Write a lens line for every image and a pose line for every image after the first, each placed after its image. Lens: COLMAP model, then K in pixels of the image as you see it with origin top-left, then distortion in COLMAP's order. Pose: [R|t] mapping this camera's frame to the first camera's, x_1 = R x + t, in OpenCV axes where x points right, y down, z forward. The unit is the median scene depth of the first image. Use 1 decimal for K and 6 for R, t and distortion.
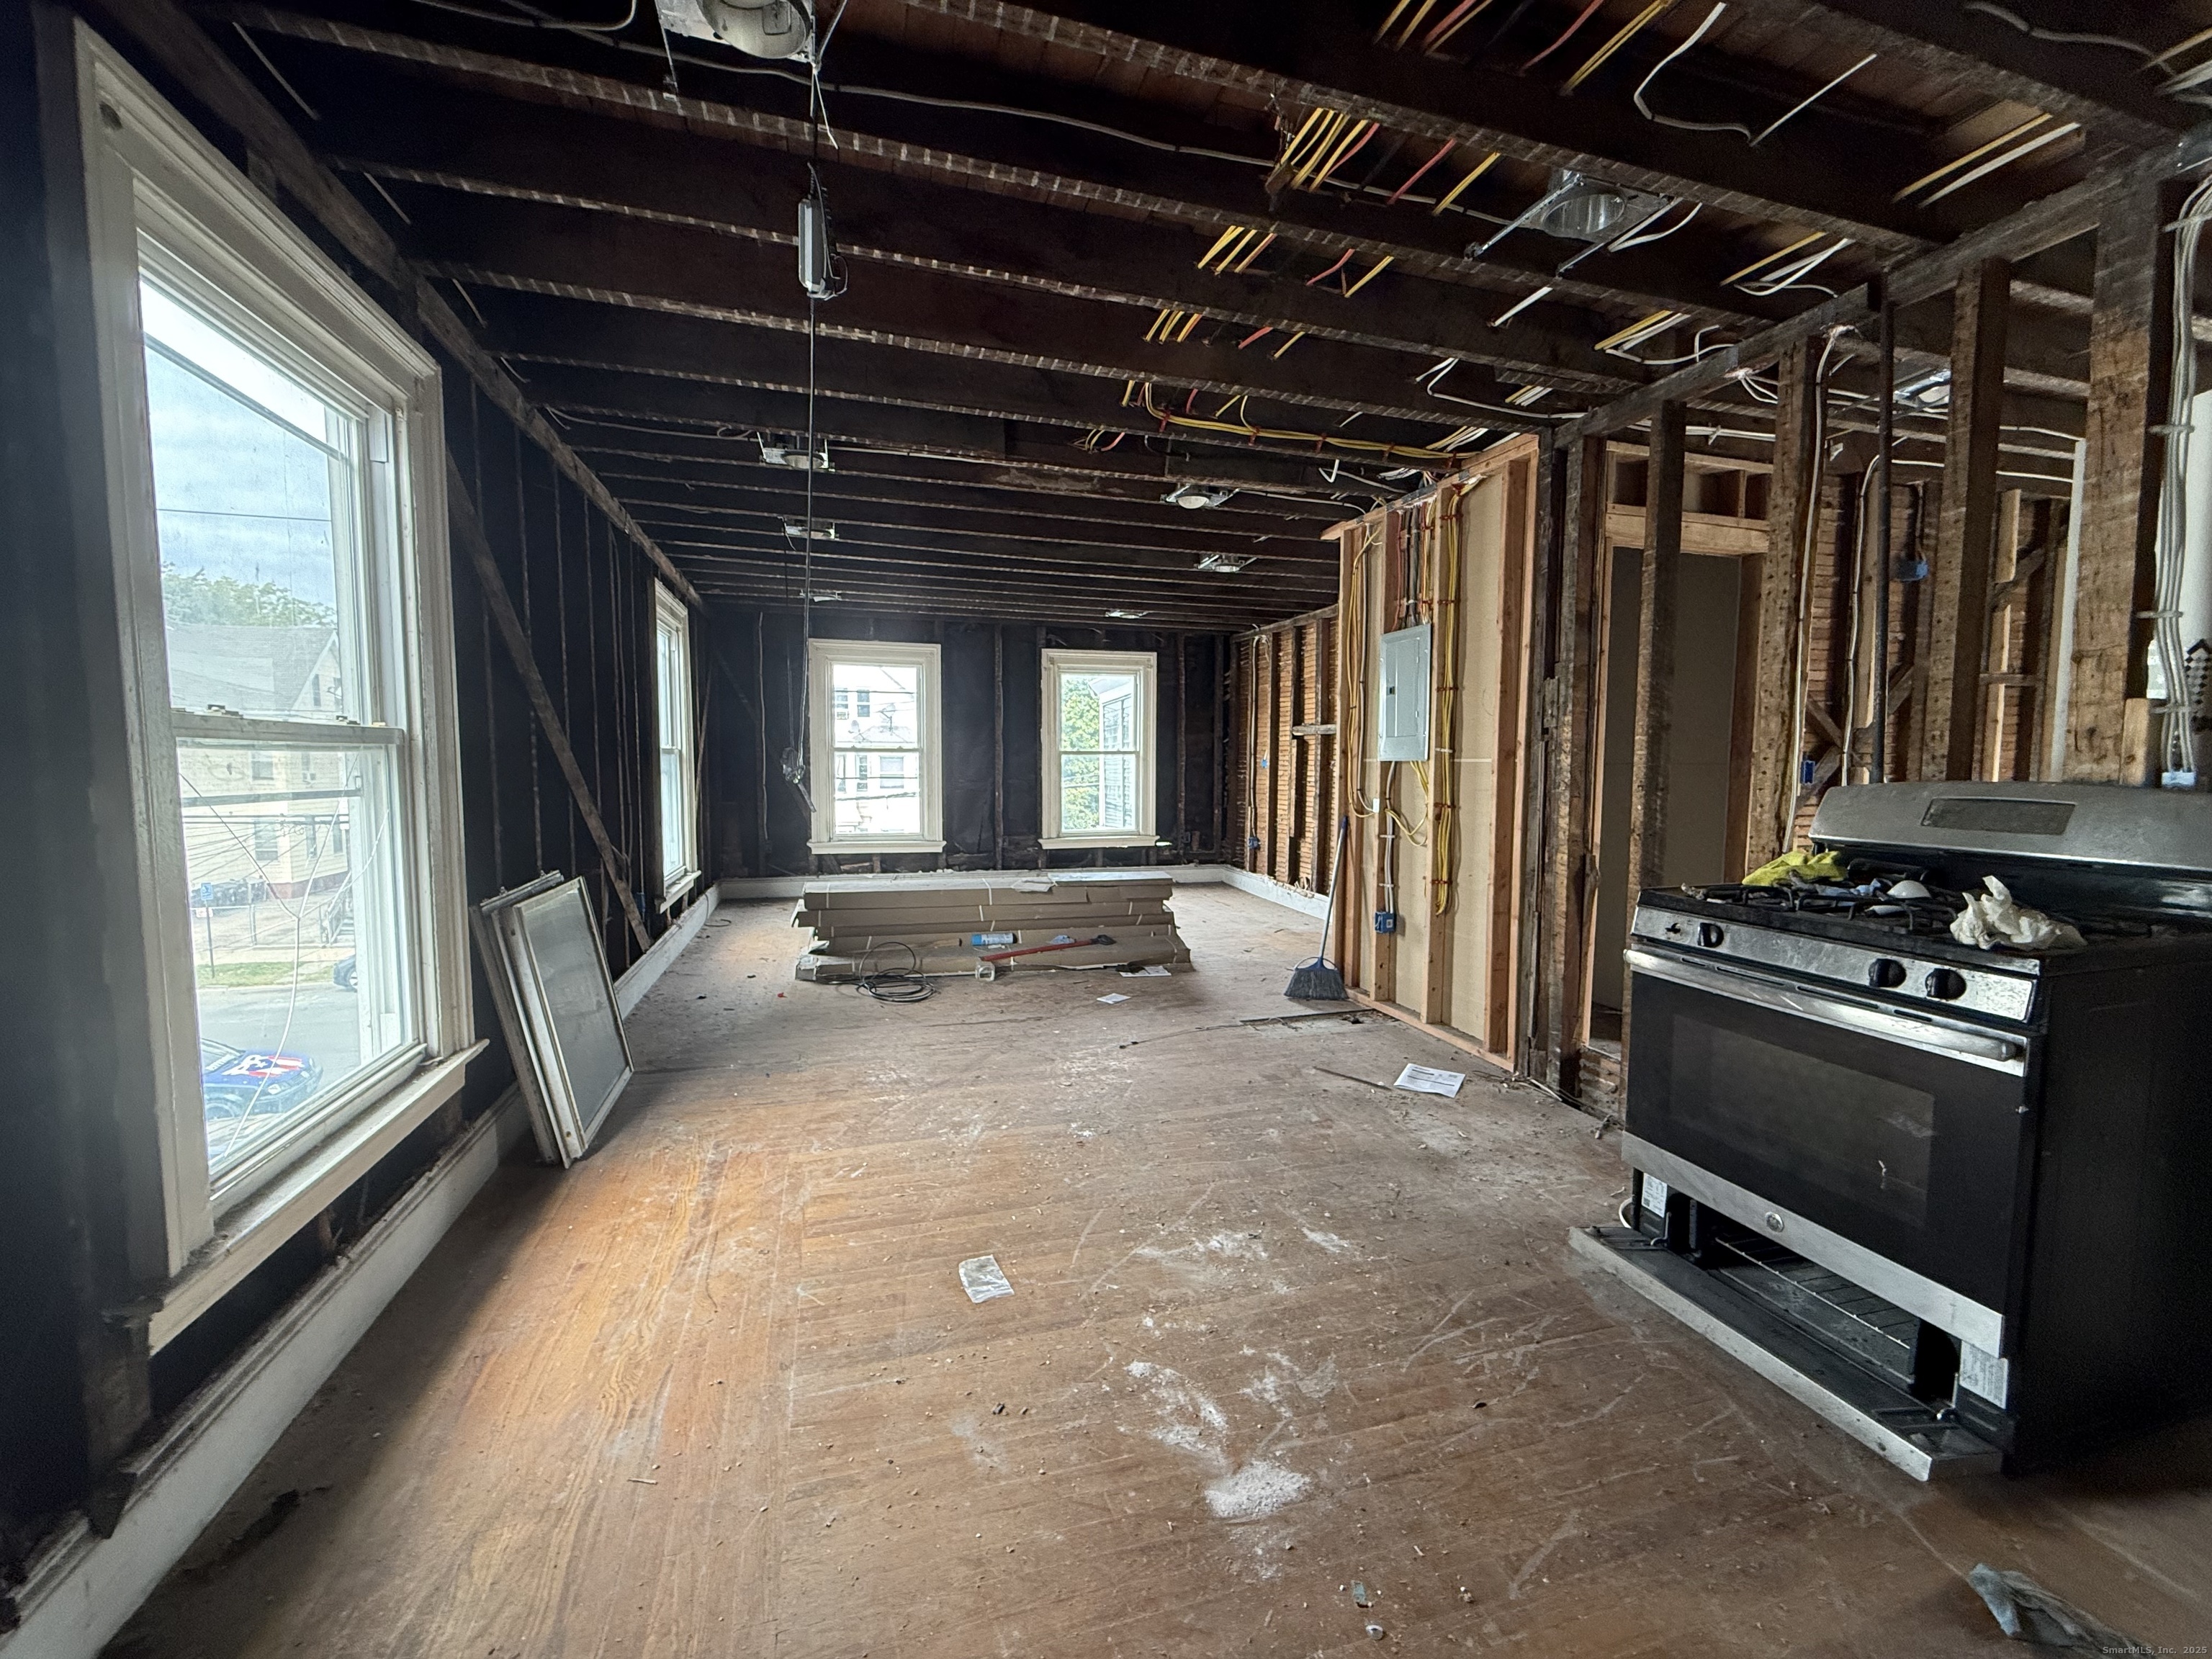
lens RADIAL K [[894.4, 0, 1110.9], [0, 894.4, 824.2], [0, 0, 1]] dist [-0.000639, 0.001167]
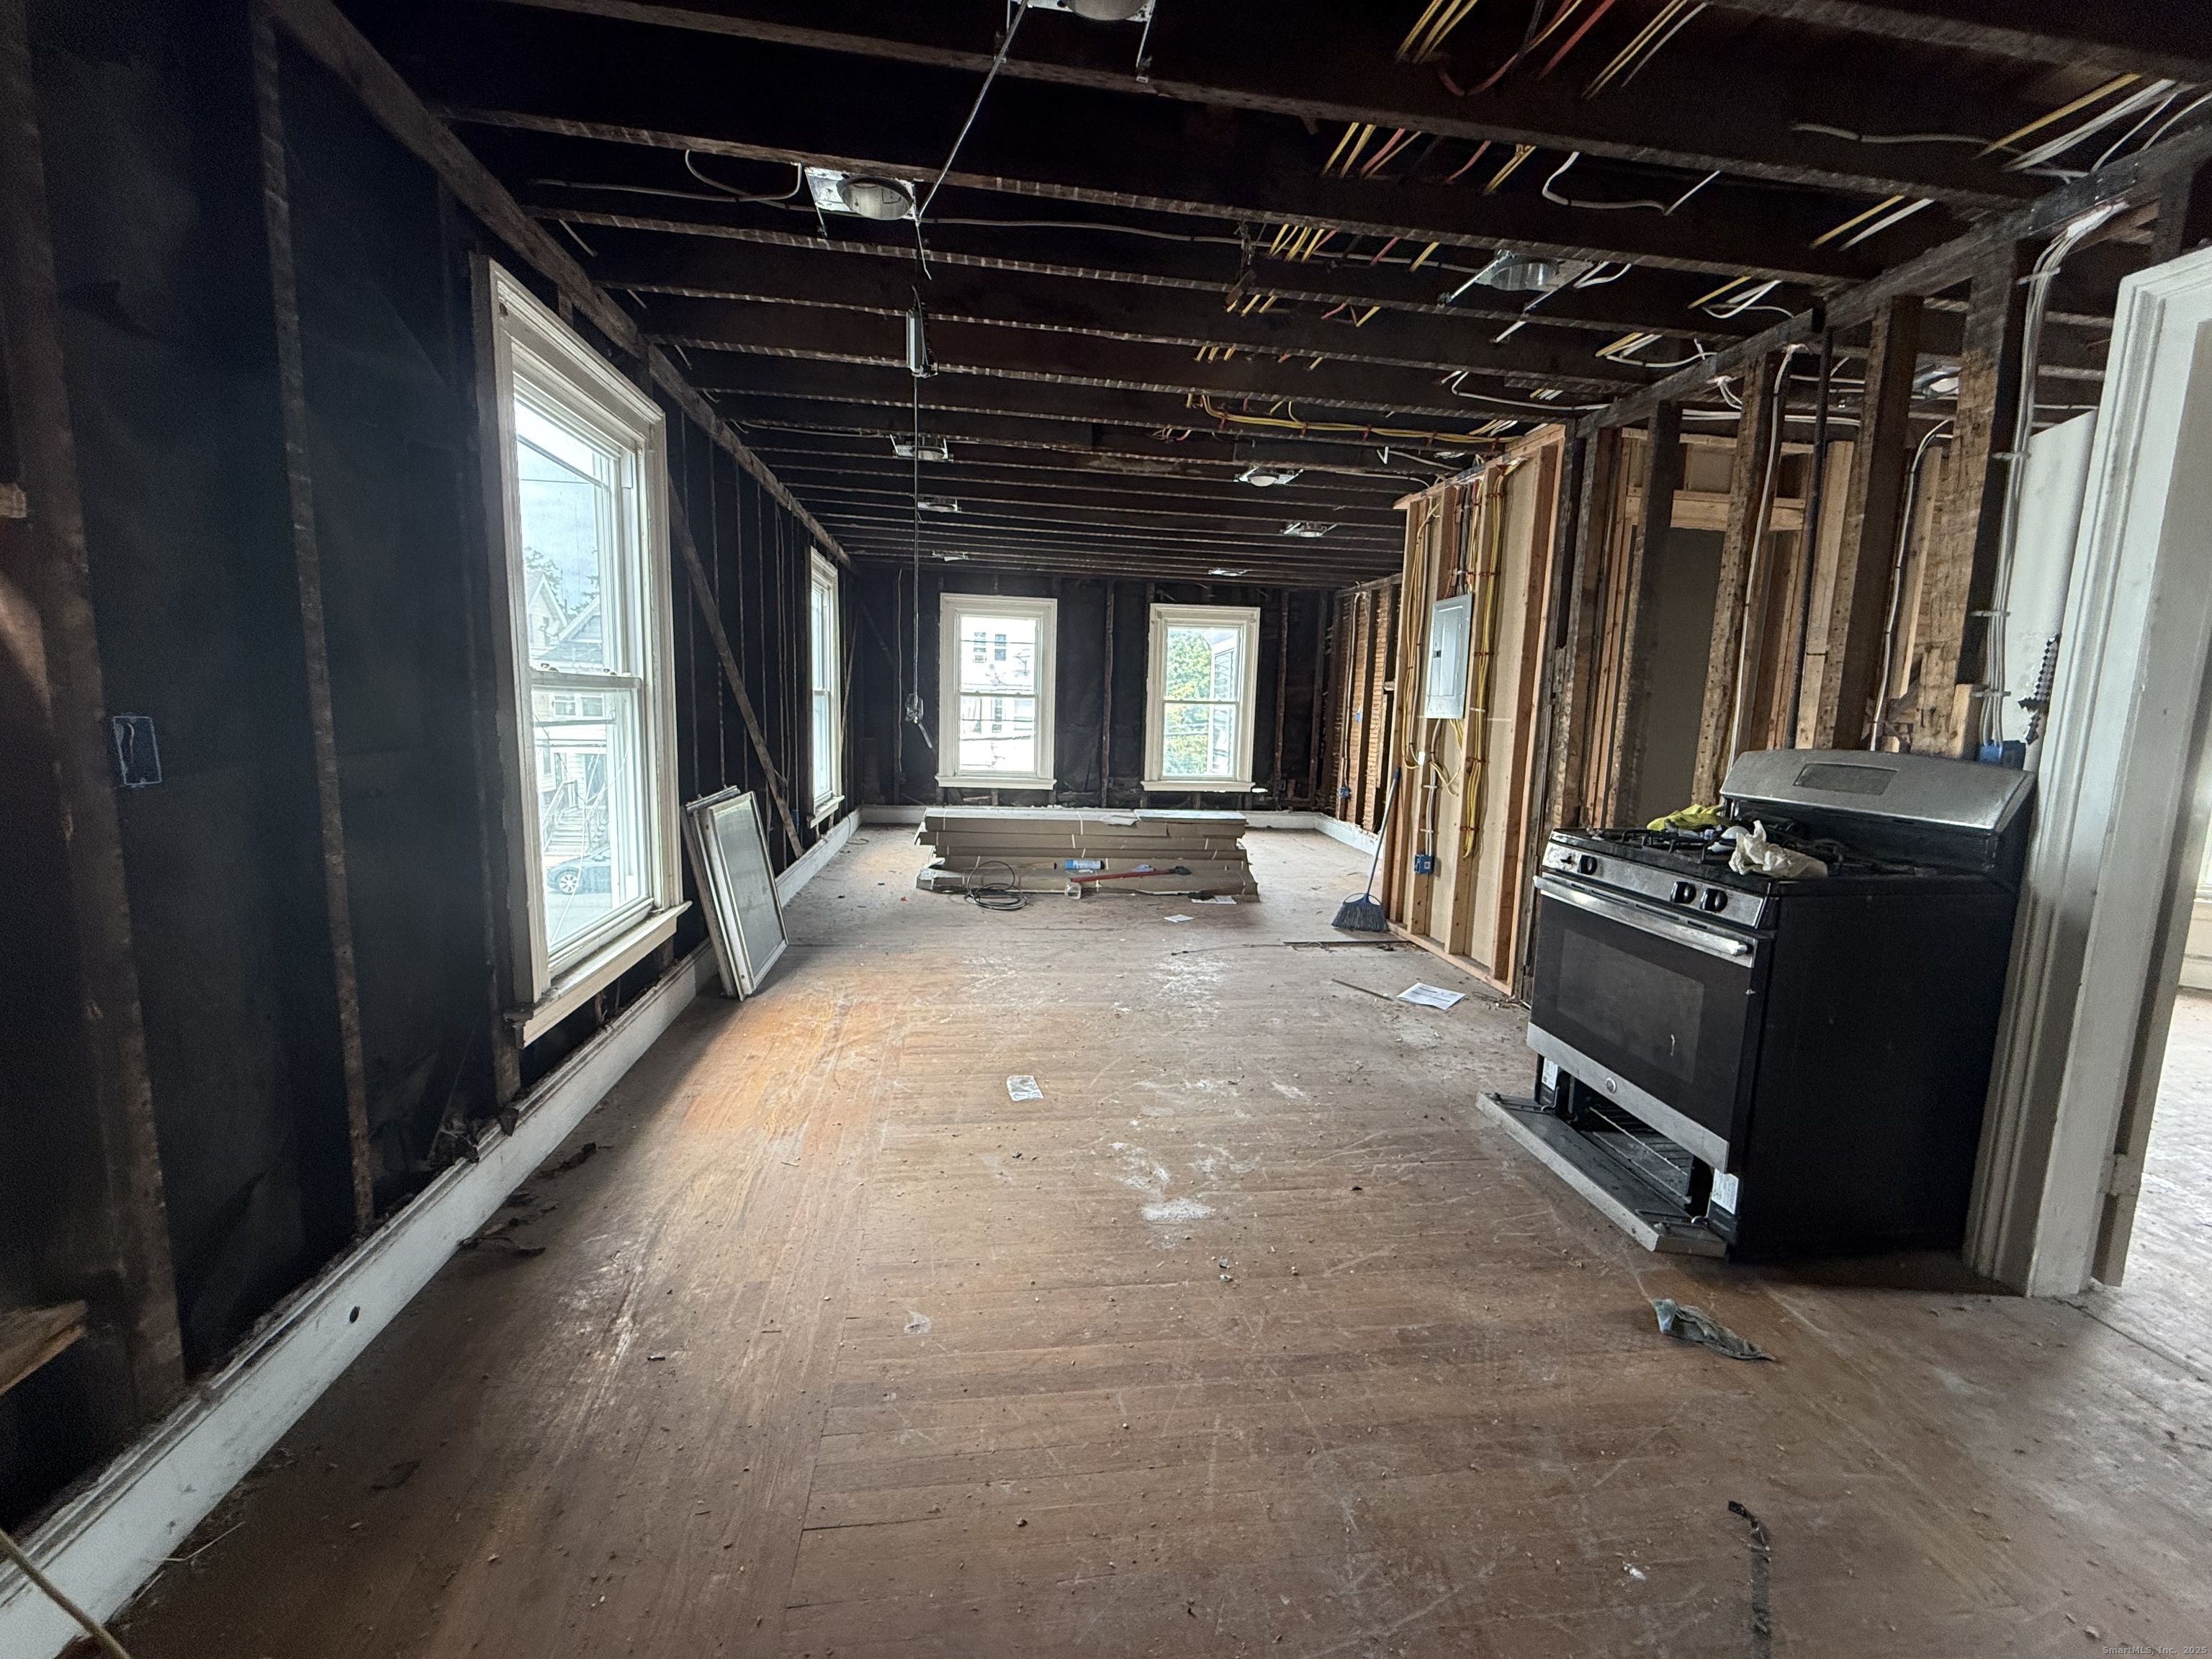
lens RADIAL K [[894.4, 0, 1107.5], [0, 894.4, 822.6], [0, 0, 1]] dist [-0.000639, 0.001167]
pose [[0.987879, 0.044731, -0.148641, 0.161725], [-0.036089, 0.997525, 0.060338, 0.011125], [0.150973, -0.054242, 0.987049, -0.299344]]
